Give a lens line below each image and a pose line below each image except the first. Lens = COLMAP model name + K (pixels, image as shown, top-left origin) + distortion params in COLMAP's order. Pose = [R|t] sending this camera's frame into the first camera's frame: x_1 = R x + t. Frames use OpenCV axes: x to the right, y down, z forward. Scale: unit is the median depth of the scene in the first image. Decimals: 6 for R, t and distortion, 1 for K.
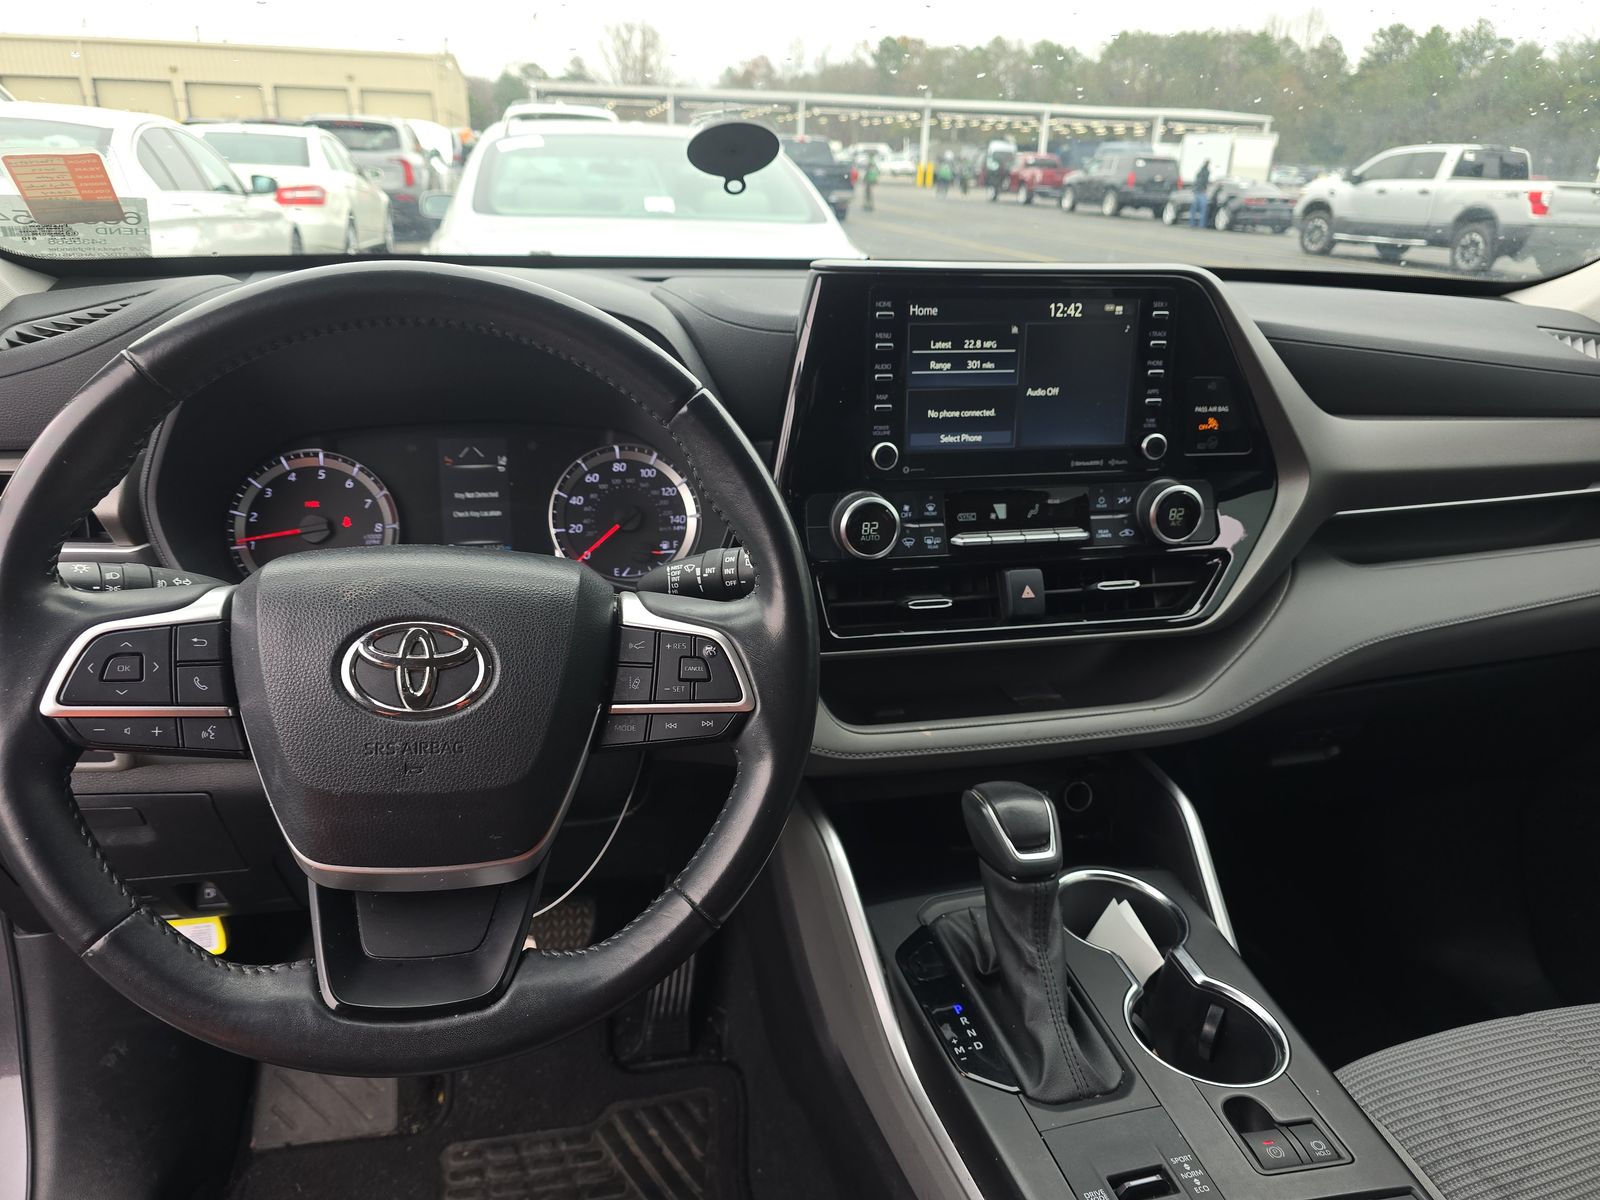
lens RADIAL K [[1024.8, 0, 778.5], [0, 1024.8, 605.8], [0, 0, 1]] dist [0.023500, -0.023714]
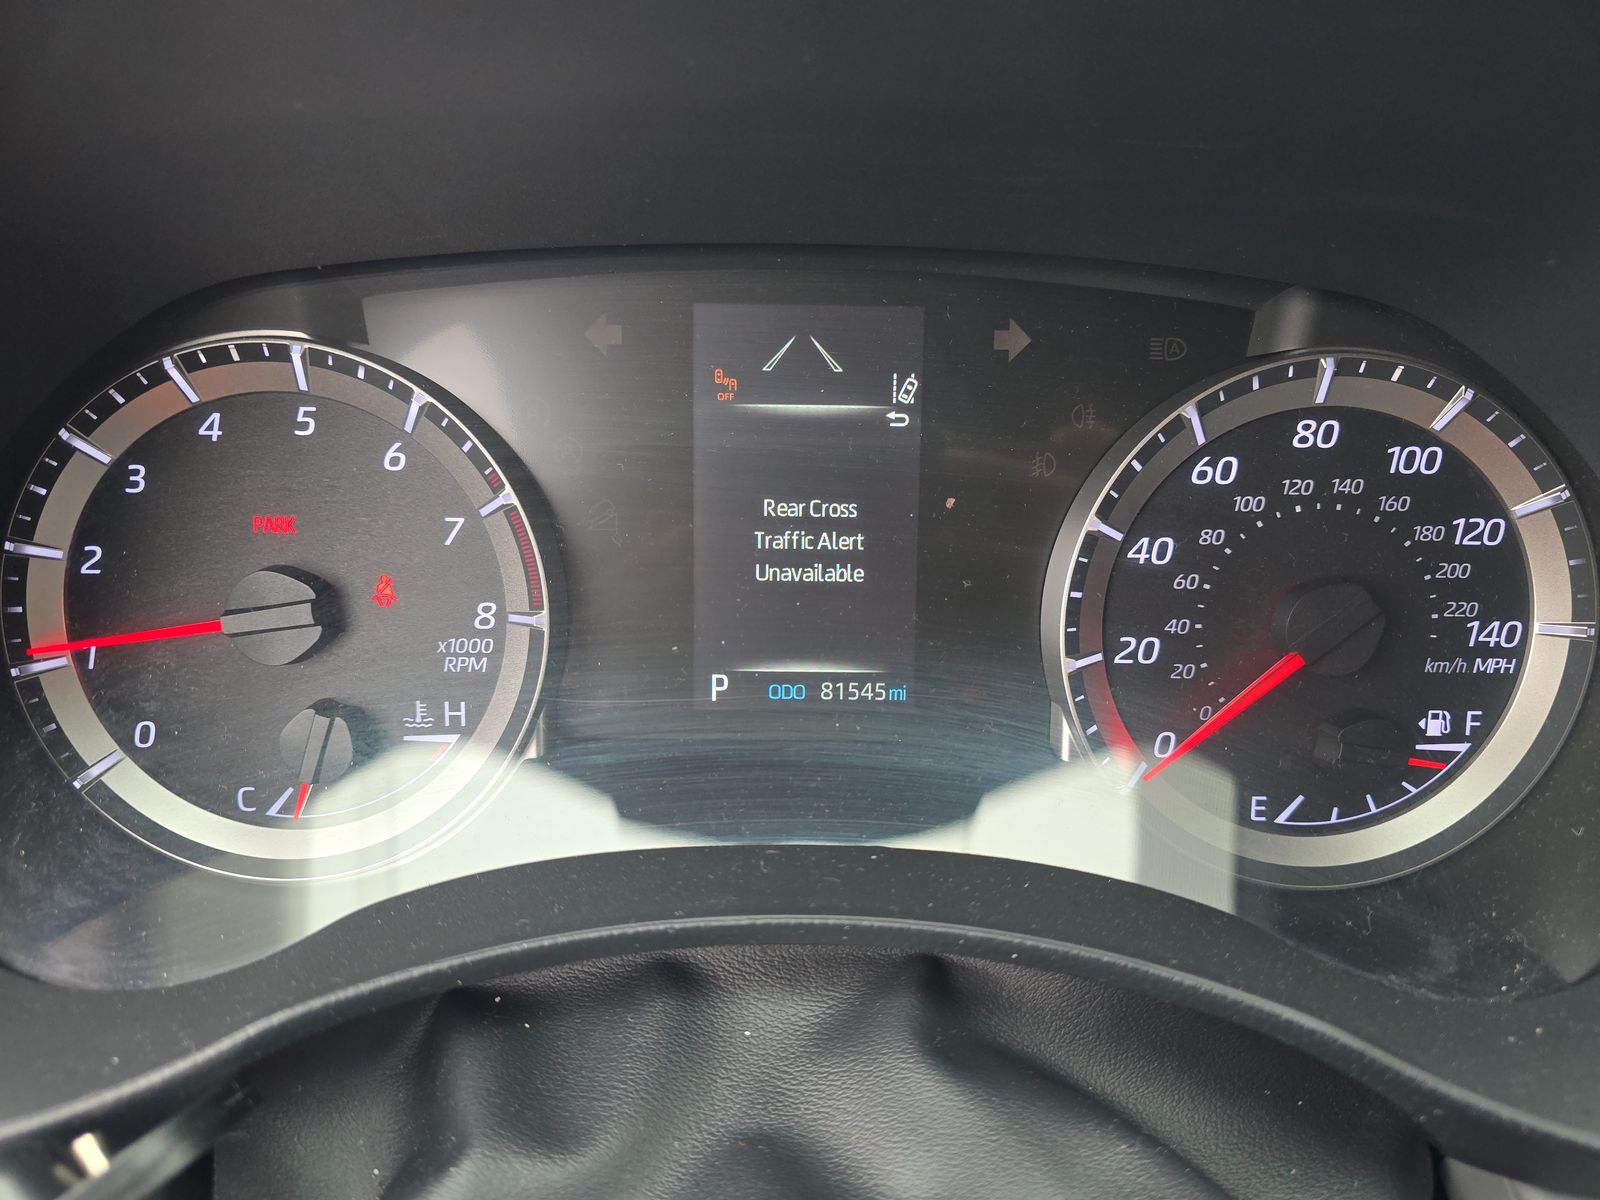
lens RADIAL K [[1024.8, 0, 799.8], [0, 1024.8, 595.8], [0, 0, 1]] dist [0.023500, -0.023714]
pose [[0.971026, 0.115434, -0.209246, -0.244469], [-0.073271, 0.977238, 0.199089, -0.148568], [0.227465, -0.177989, 0.957382, 0.749956]]
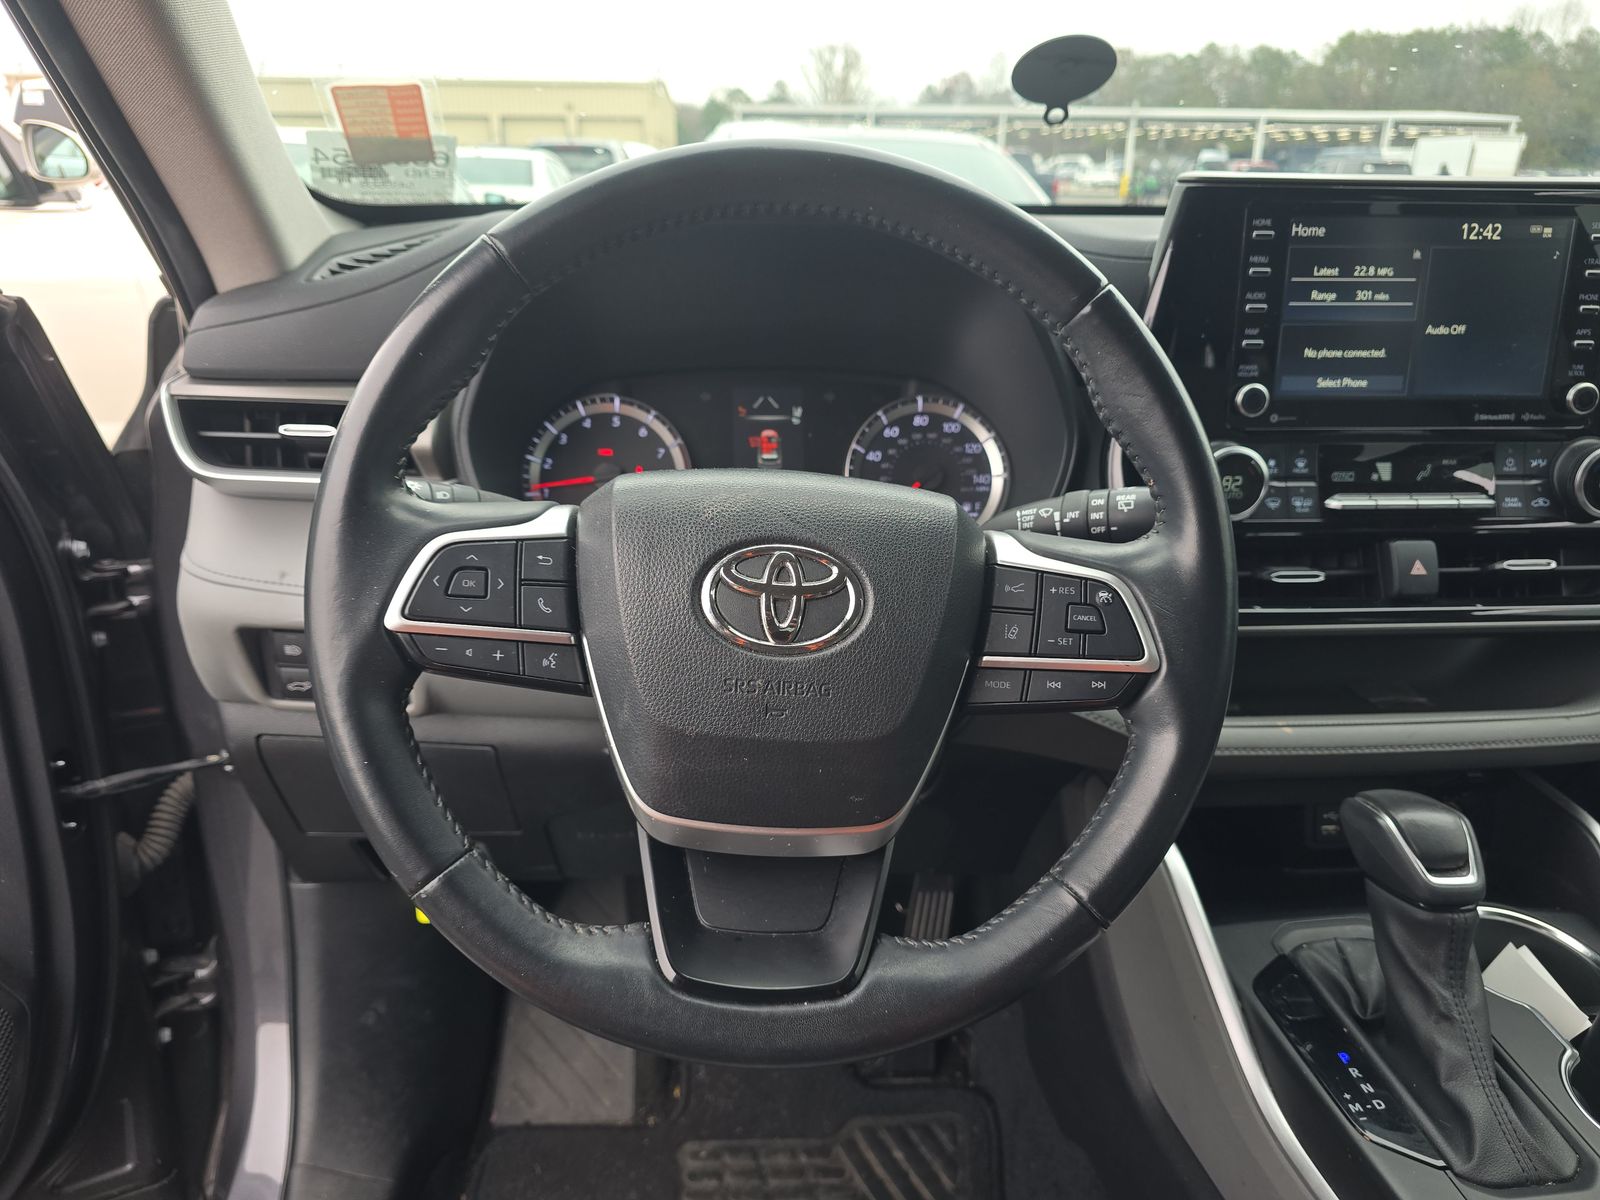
lens RADIAL K [[1024.8, 0, 797.8], [0, 1024.8, 606.7], [0, 0, 1]] dist [0.023500, -0.023714]
pose [[0.987537, 0.038090, -0.152708, -0.126714], [-0.040394, 0.999112, -0.012015, 0.048781], [0.152114, 0.018034, 0.988198, 0.090343]]
